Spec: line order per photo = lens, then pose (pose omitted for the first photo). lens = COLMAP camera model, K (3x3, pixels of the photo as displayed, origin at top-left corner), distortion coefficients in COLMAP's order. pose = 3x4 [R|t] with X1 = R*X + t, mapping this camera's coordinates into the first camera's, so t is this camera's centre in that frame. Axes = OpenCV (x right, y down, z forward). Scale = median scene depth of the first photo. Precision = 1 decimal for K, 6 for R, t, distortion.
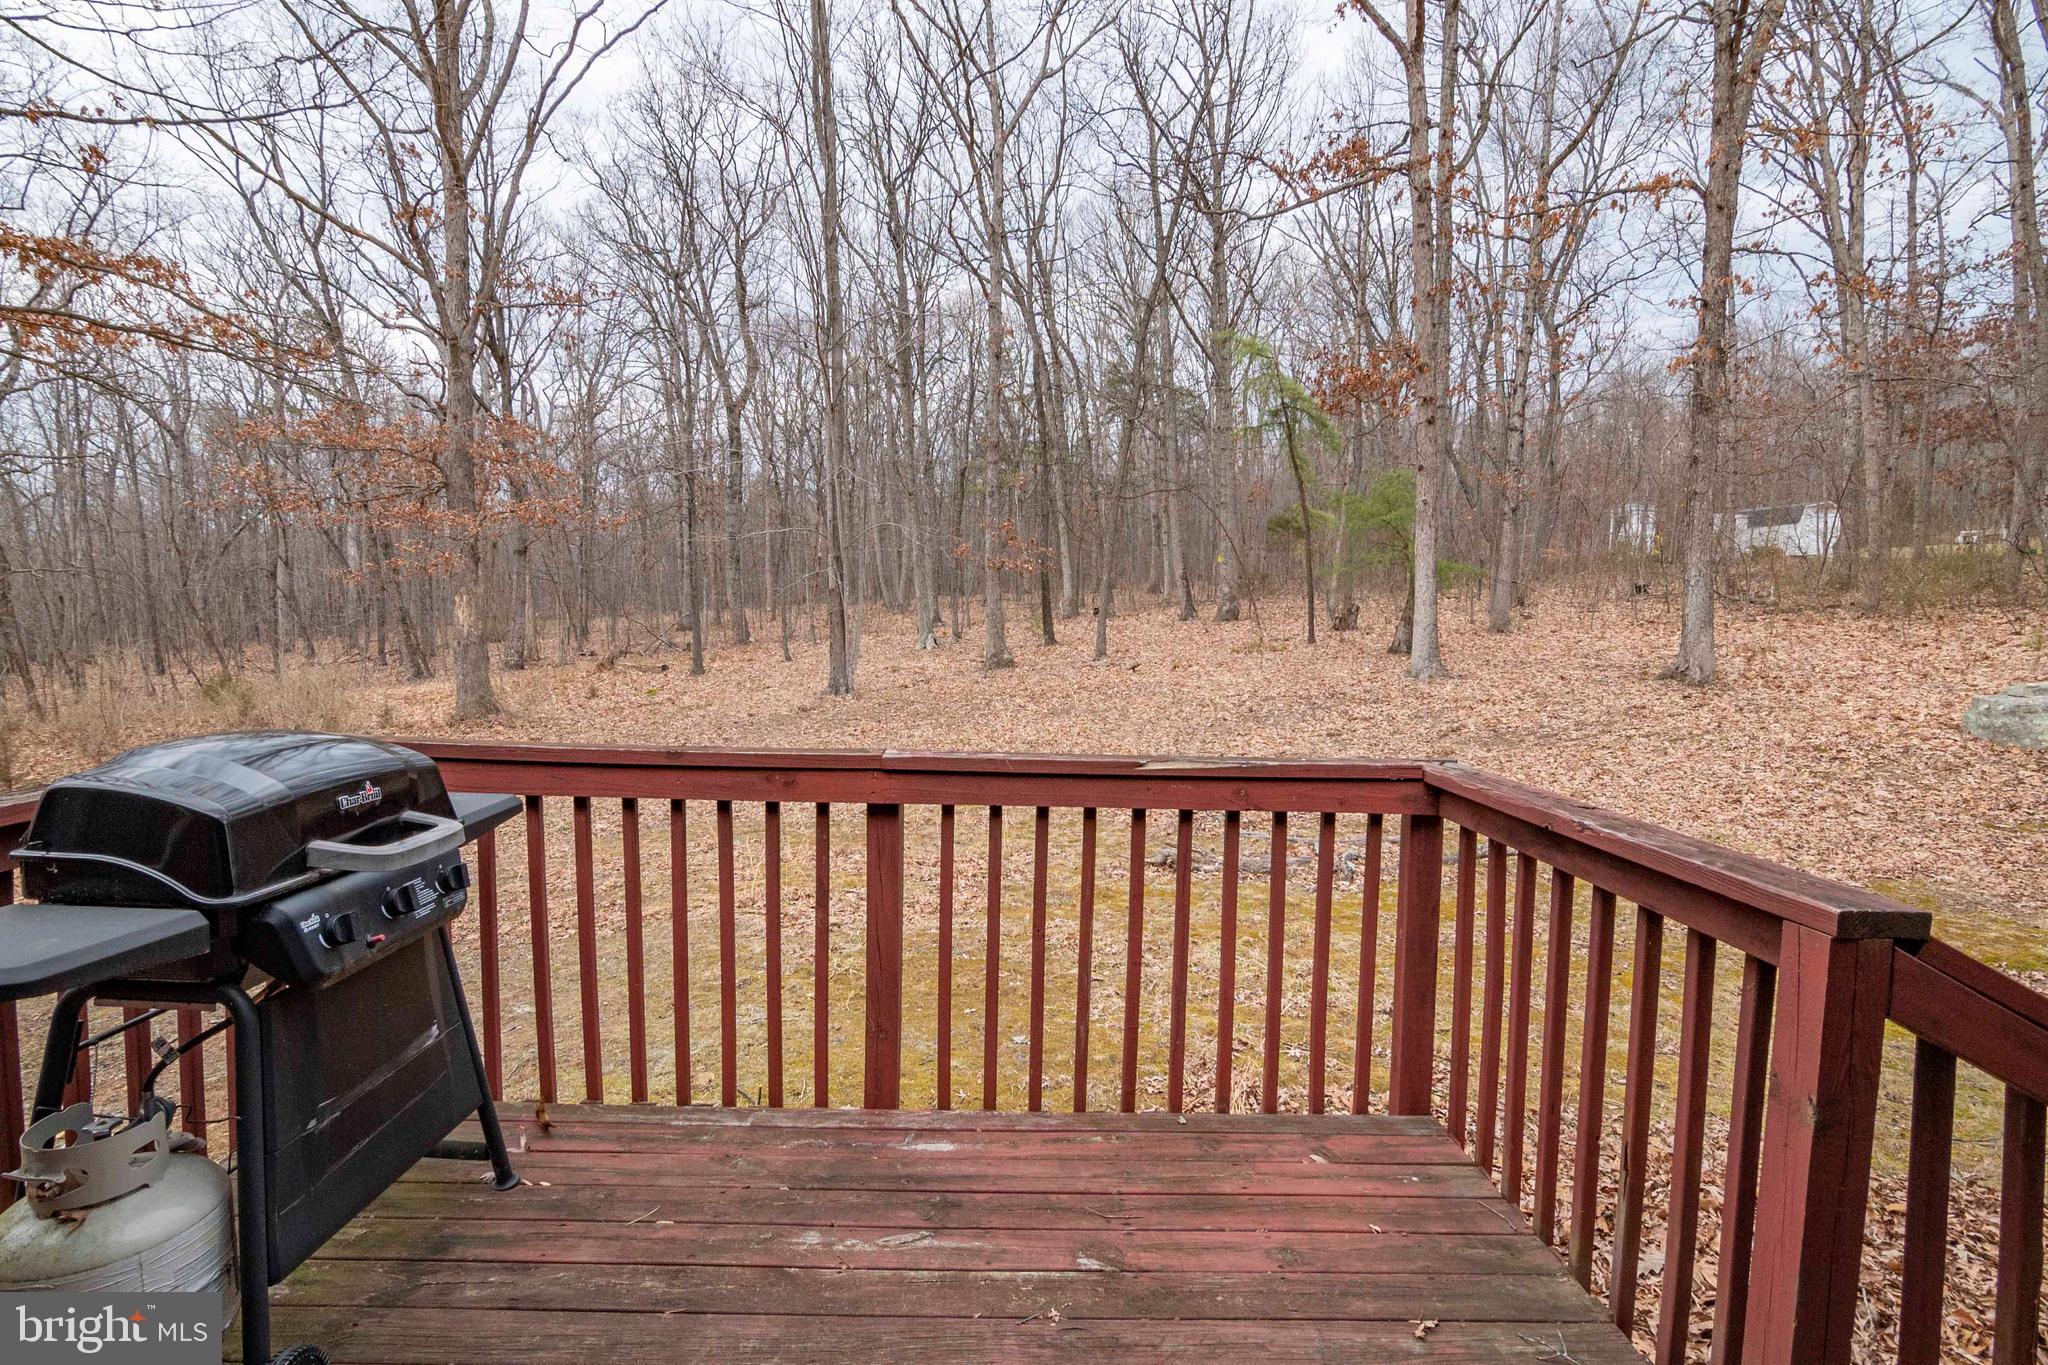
lens RADIAL K [[1011.3, 0, 1001.9], [0, 1011.3, 686.1], [0, 0, 1]] dist [-0.027864, 0.007957]
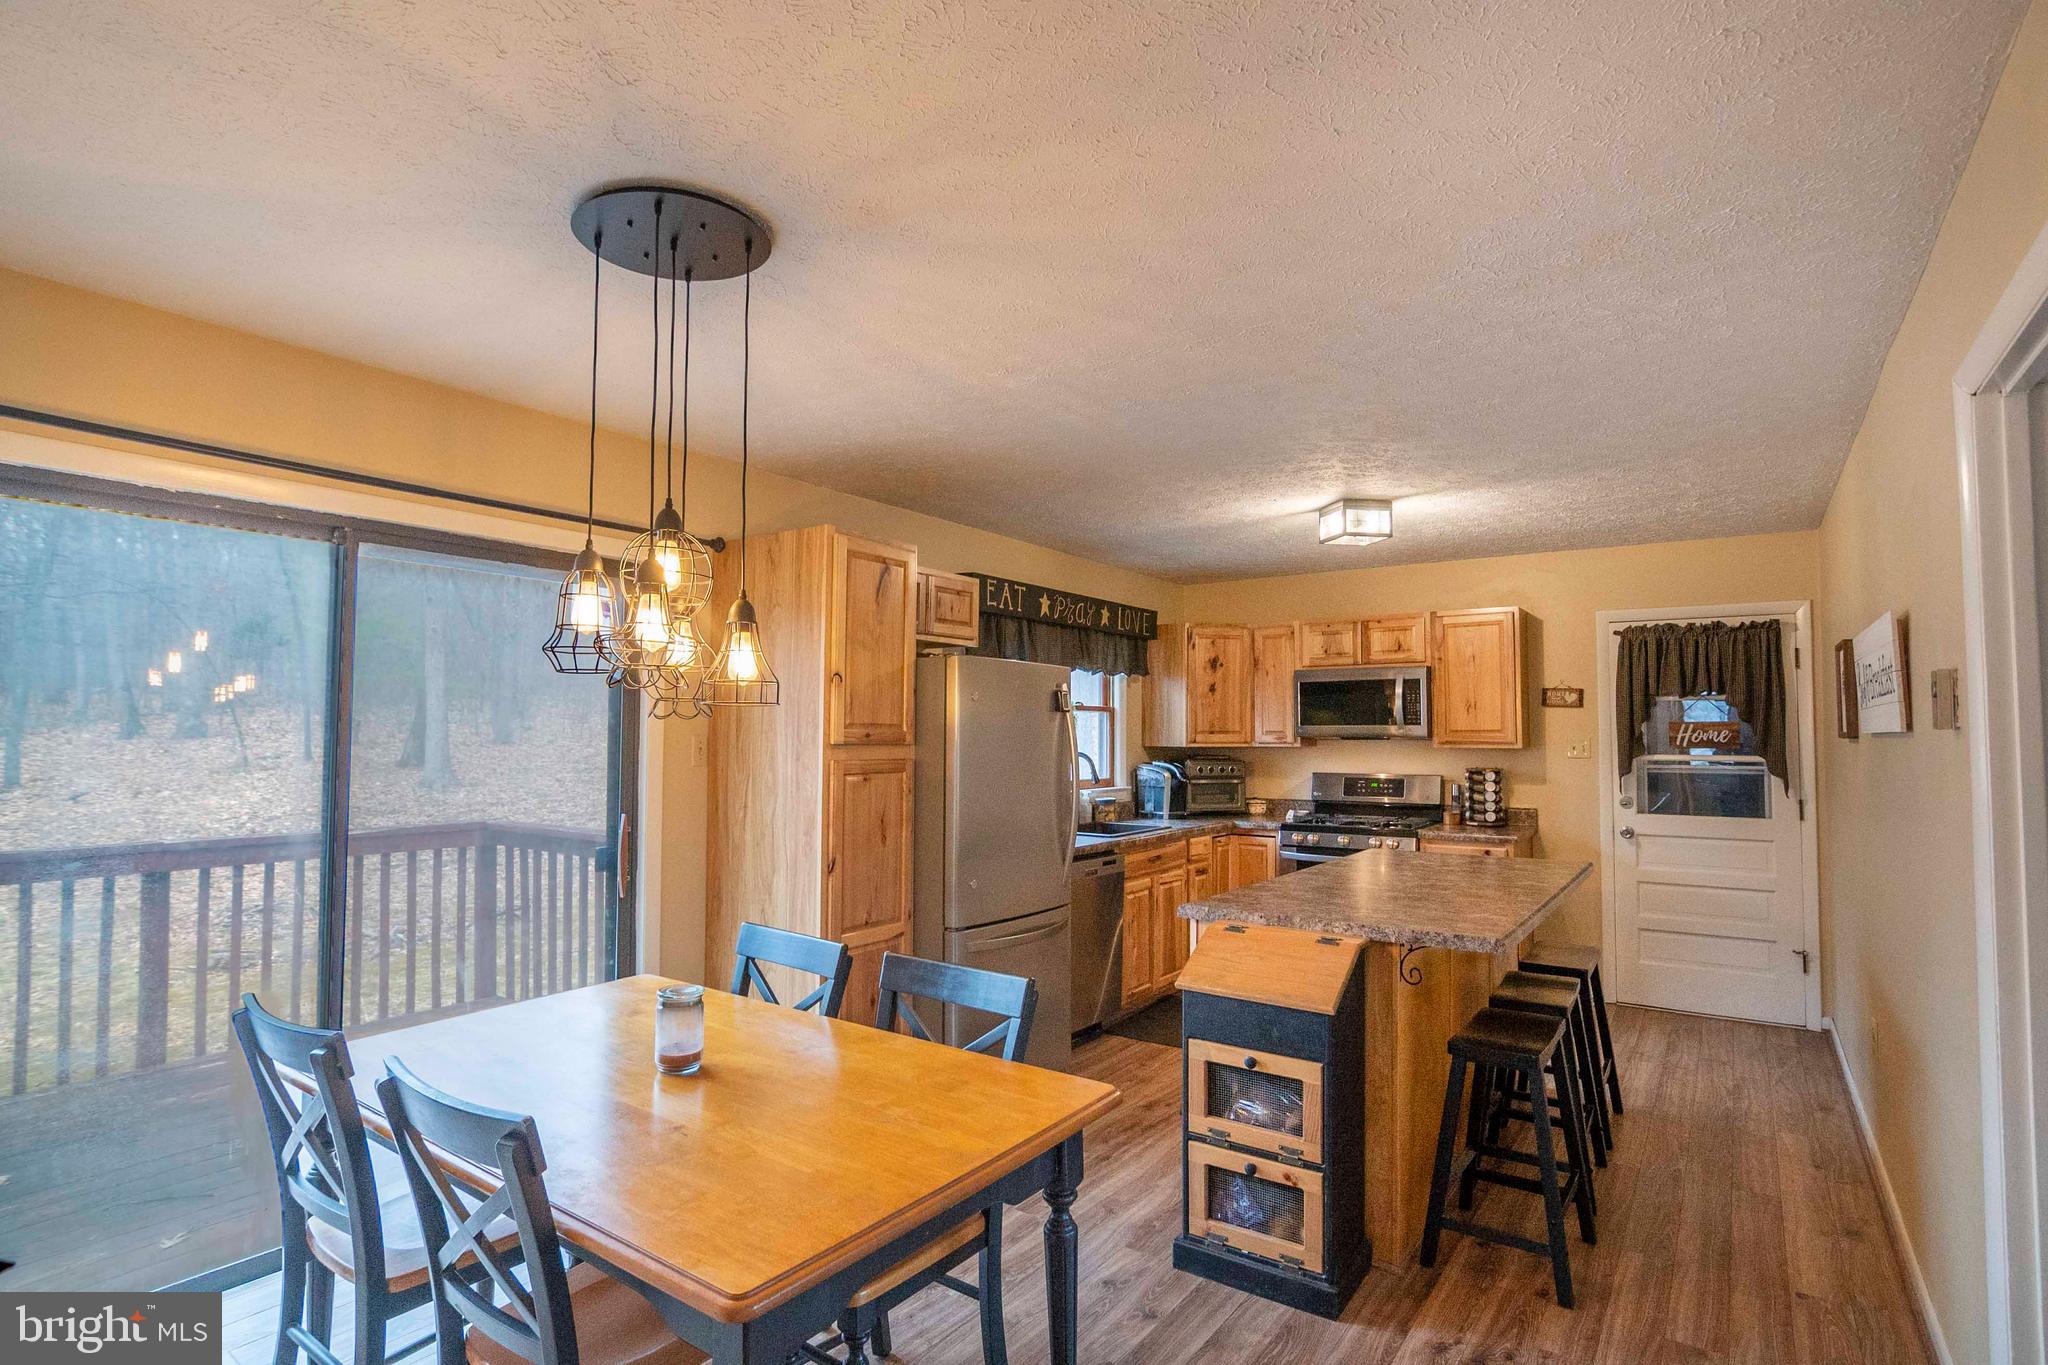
lens RADIAL K [[1001.0, 0, 1027.9], [0, 1001.0, 688.5], [0, 0, 1]] dist [-0.017078, -0.000541]
pose [[0.583863, 0.015988, 0.811695, -0.089708], [0.068916, 0.995221, -0.069176, 0.003754], [-0.808922, 0.096328, 0.579971, -0.167588]]
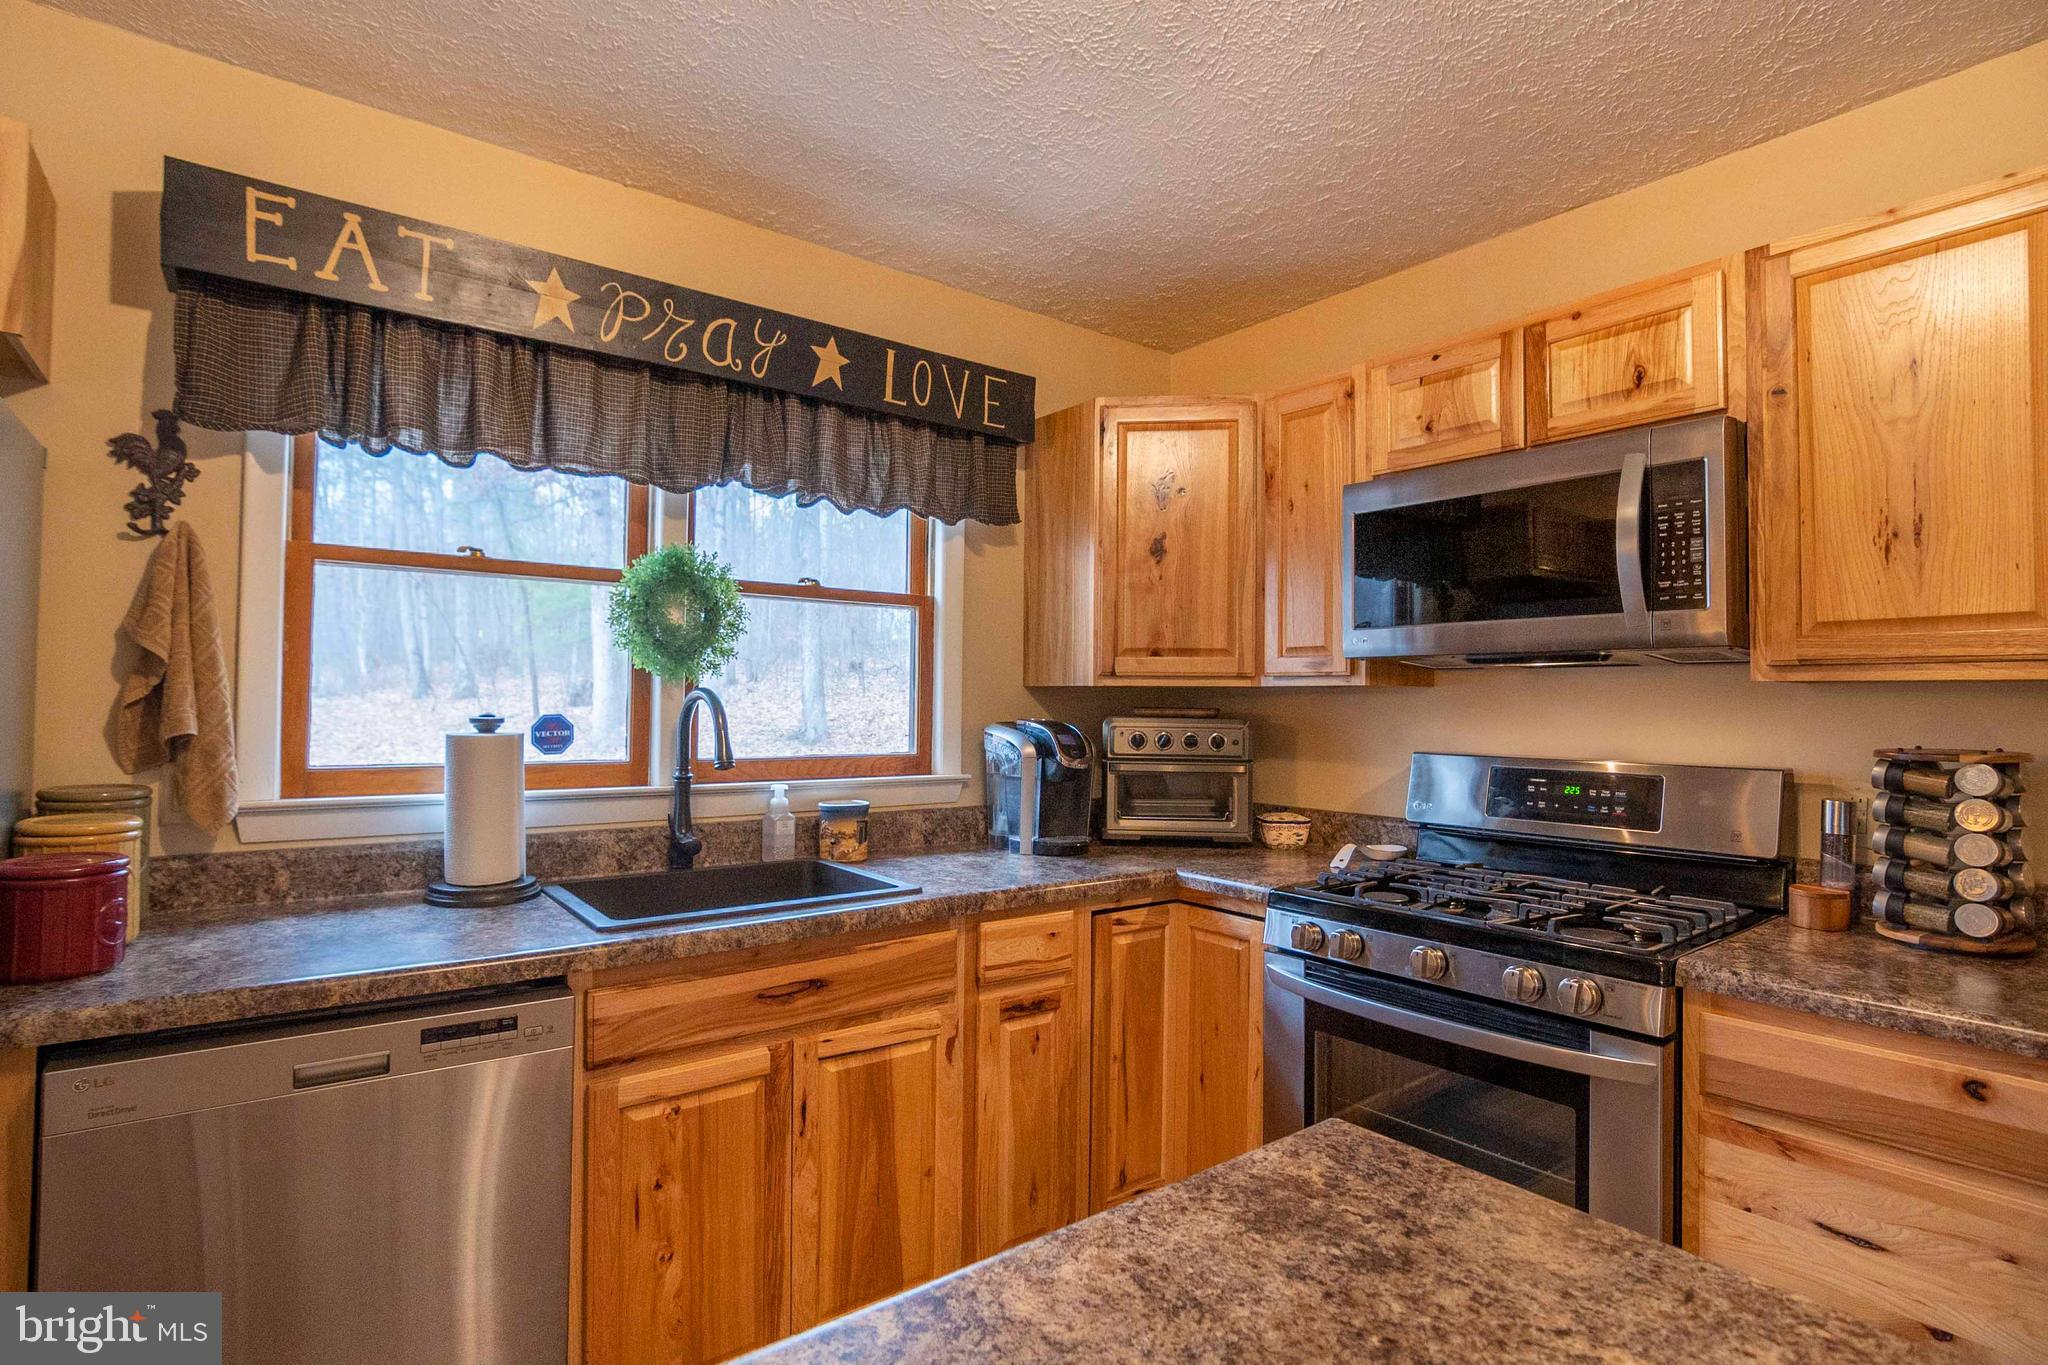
lens RADIAL K [[1011.3, 0, 1001.9], [0, 1011.3, 686.1], [0, 0, 1]] dist [-0.027864, 0.007957]
pose [[0.799054, -0.005229, 0.601237, 0.123061], [0.050472, 0.997016, -0.058406, 0.011806], [-0.599137, 0.077015, 0.796934, -0.120520]]
